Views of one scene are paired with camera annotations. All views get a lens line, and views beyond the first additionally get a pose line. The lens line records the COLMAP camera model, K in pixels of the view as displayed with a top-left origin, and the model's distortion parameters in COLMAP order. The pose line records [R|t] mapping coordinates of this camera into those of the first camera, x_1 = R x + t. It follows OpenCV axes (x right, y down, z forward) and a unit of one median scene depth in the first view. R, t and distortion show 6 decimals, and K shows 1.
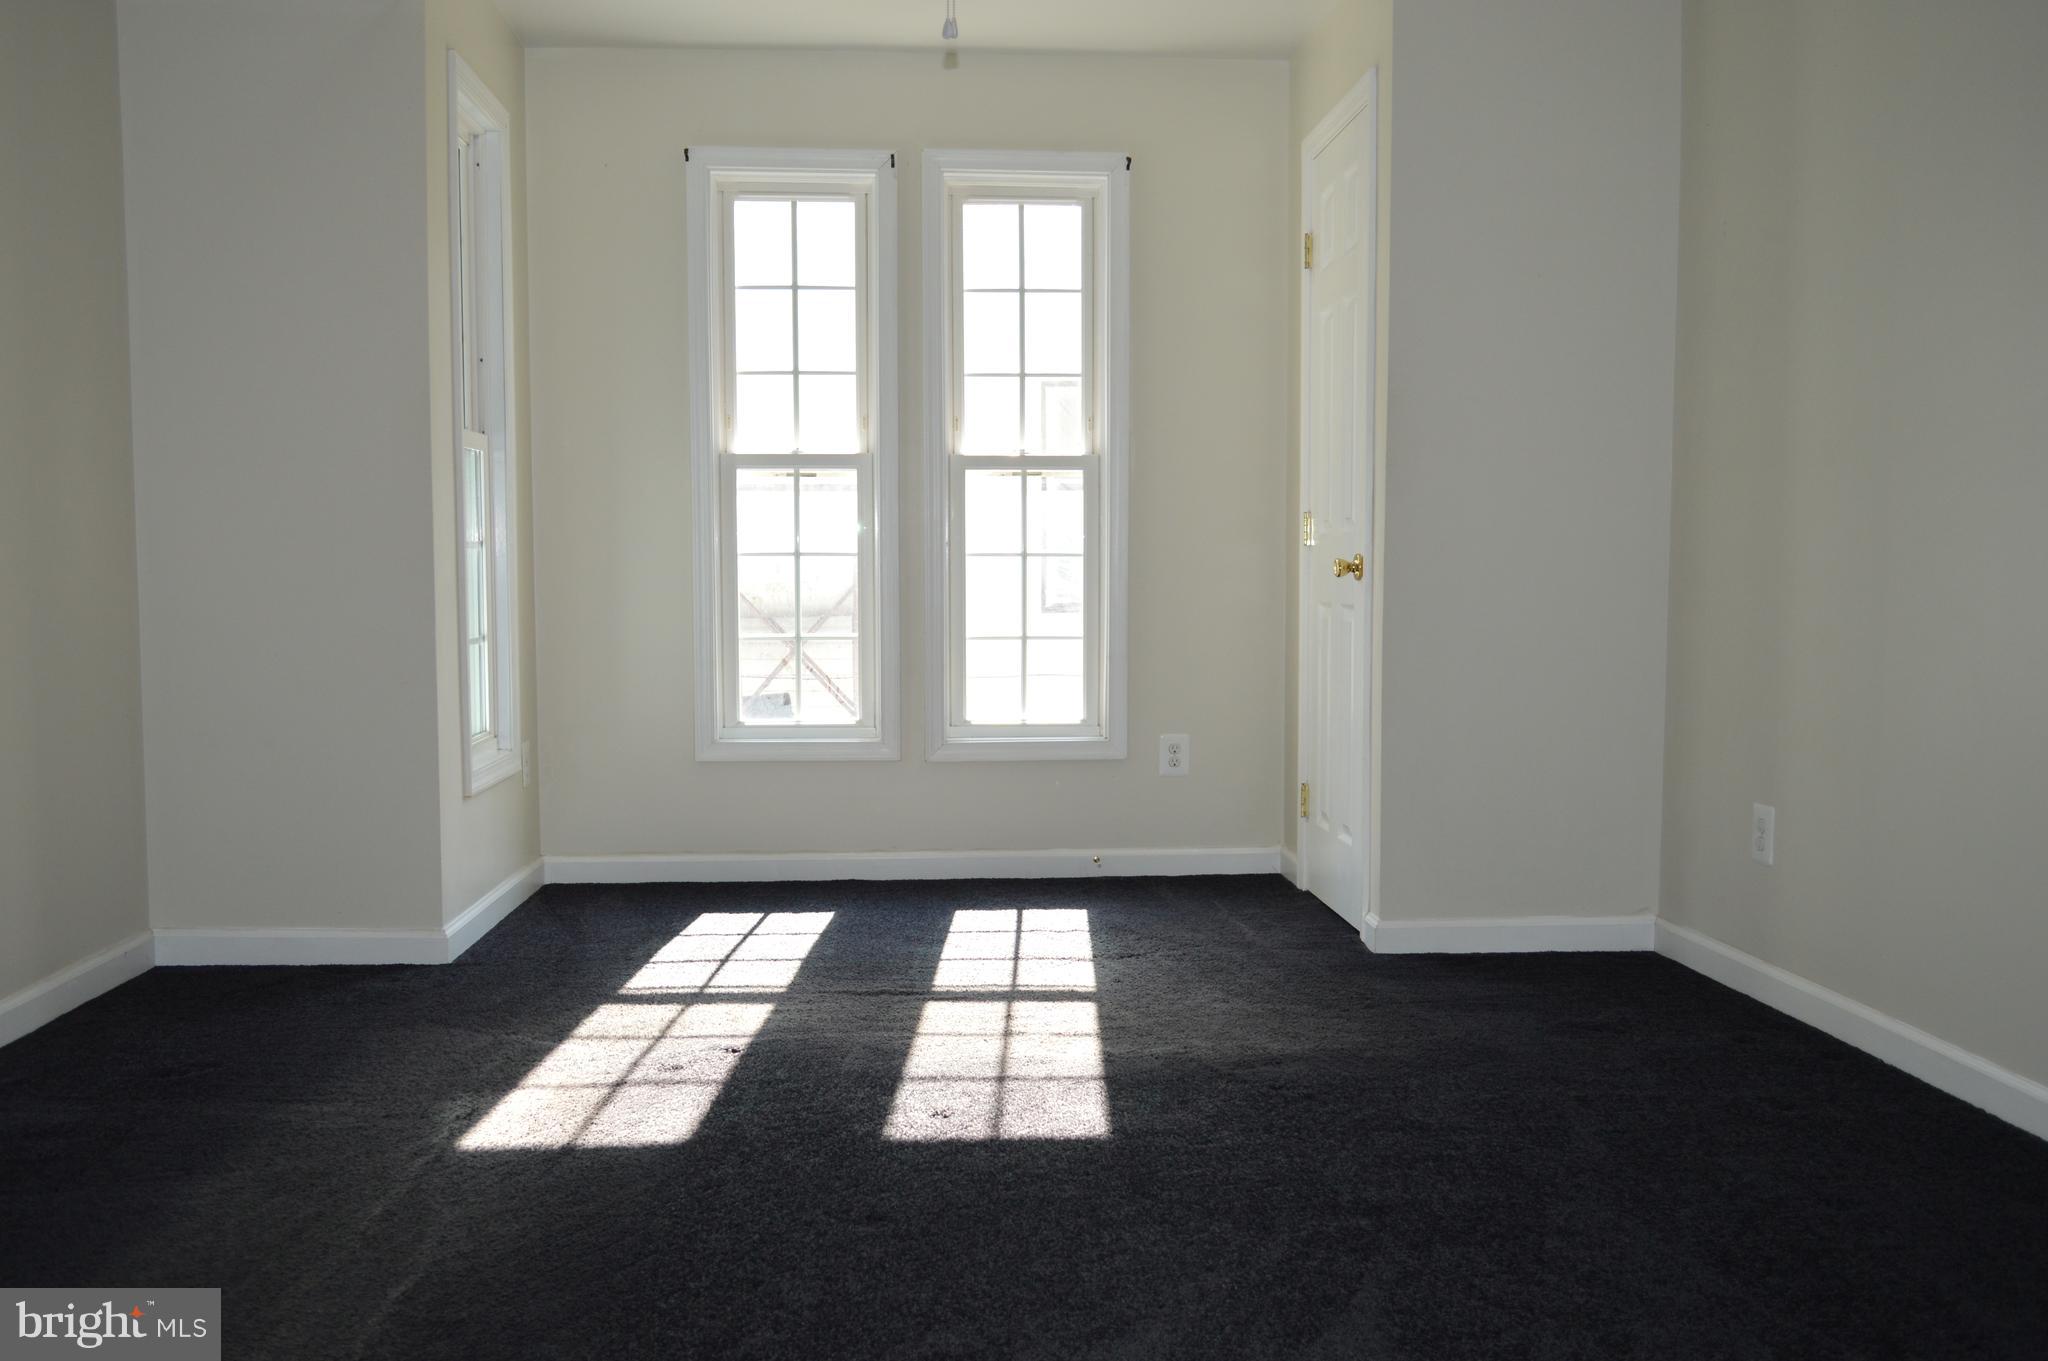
lens RADIAL K [[1779.2, 0, 1024.0], [0, 1779.2, 680.5], [0, 0, 1]] dist [-0.010102, -0.006836]
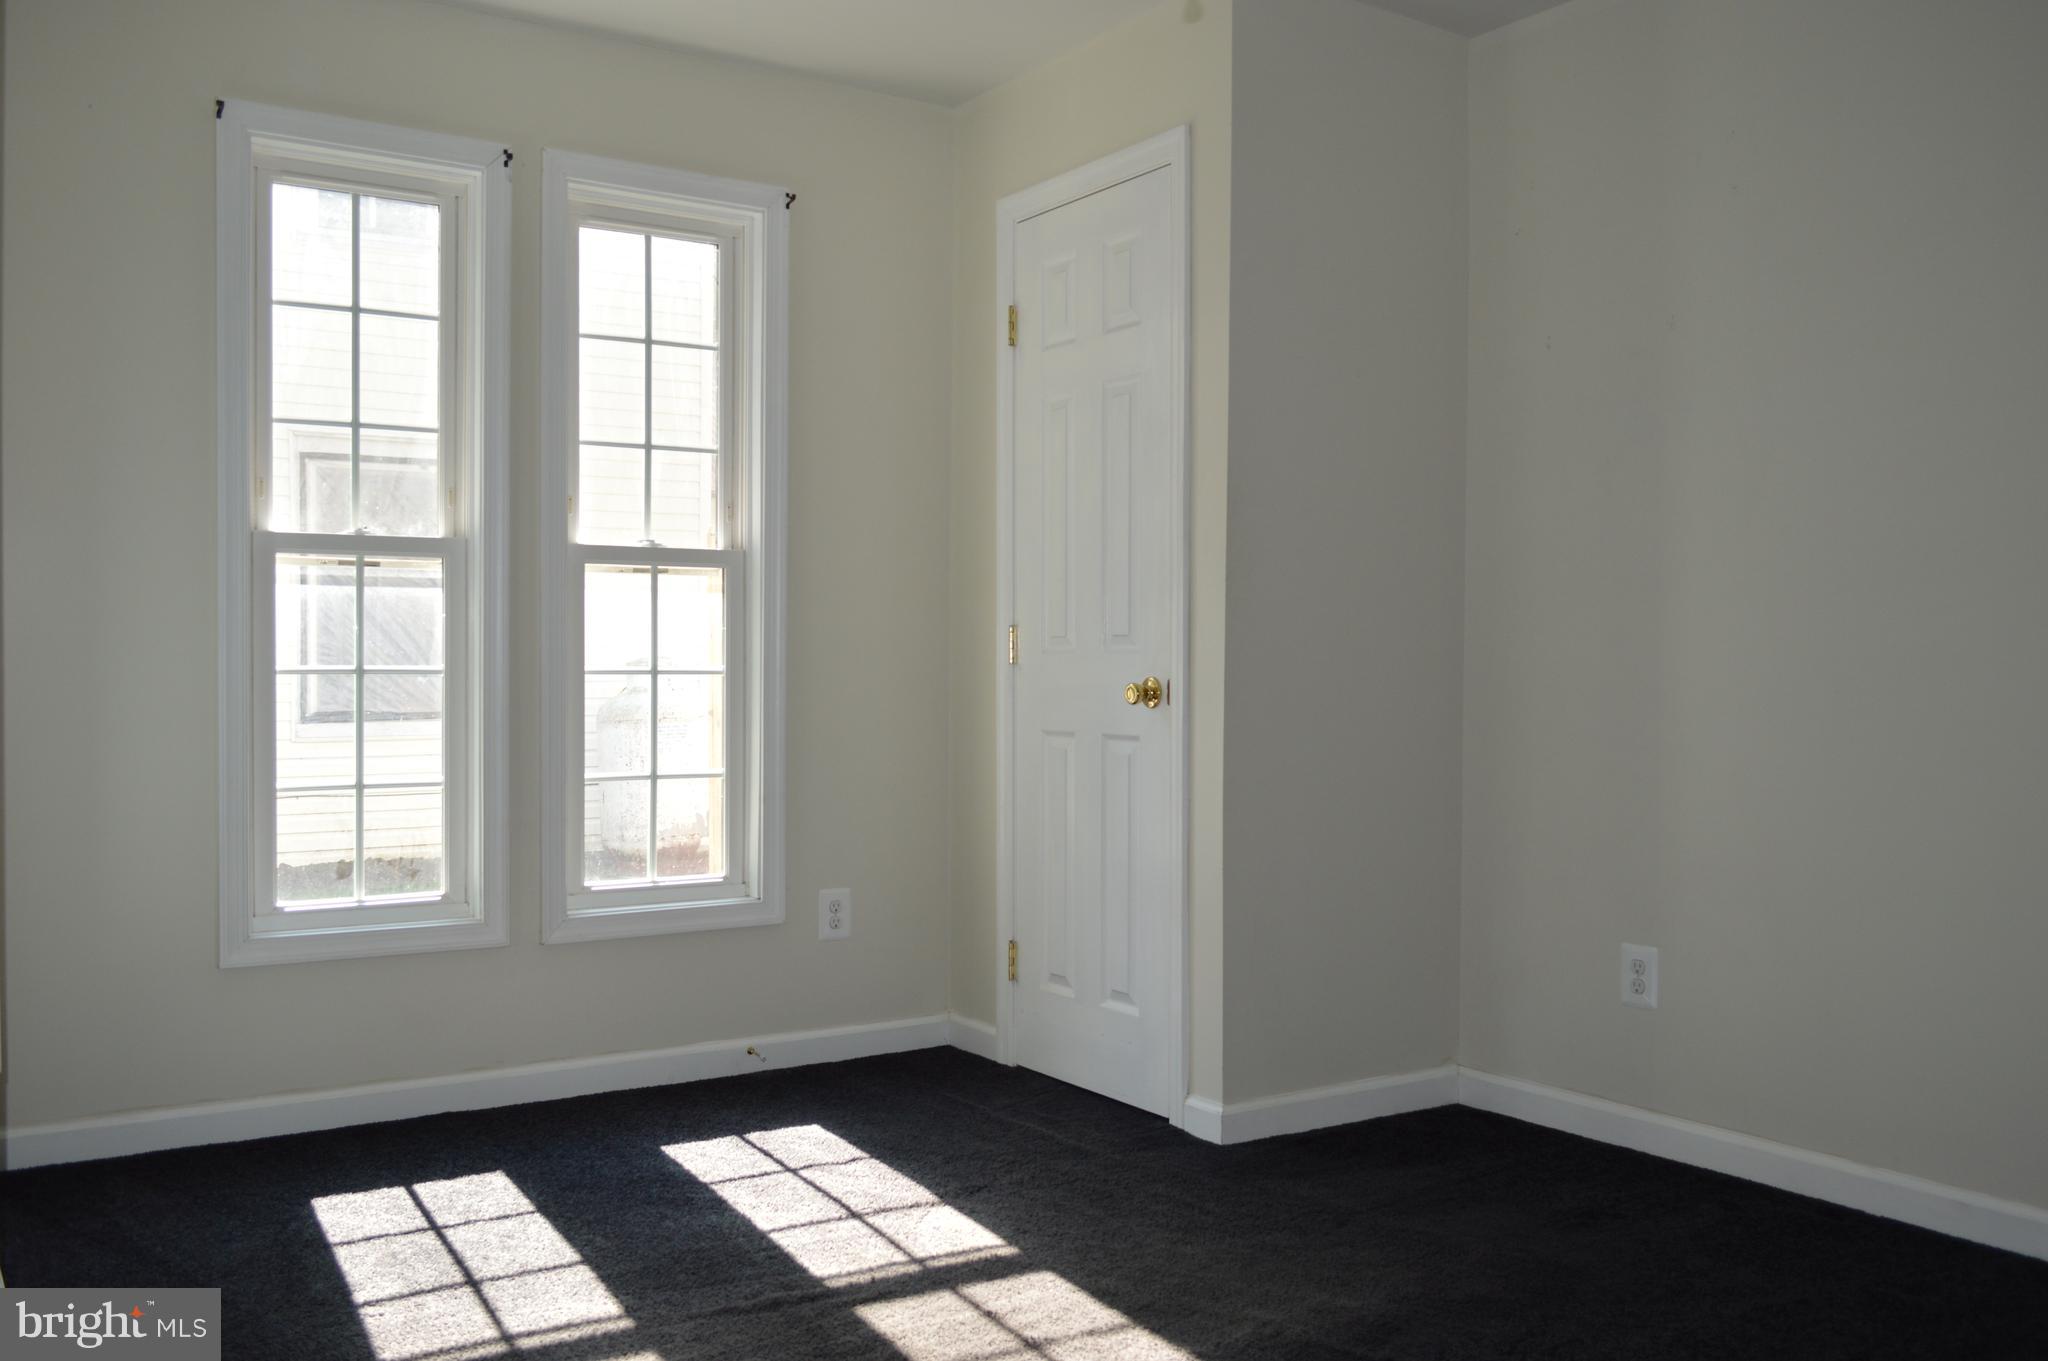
lens RADIAL K [[1779.2, 0, 1024.0], [0, 1779.2, 680.5], [0, 0, 1]] dist [-0.010102, -0.006836]
pose [[0.874286, -0.001561, 0.485409, -0.244079], [0.026675, 0.998638, -0.044832, -0.027643], [-0.484678, 0.052144, 0.873137, 0.232685]]
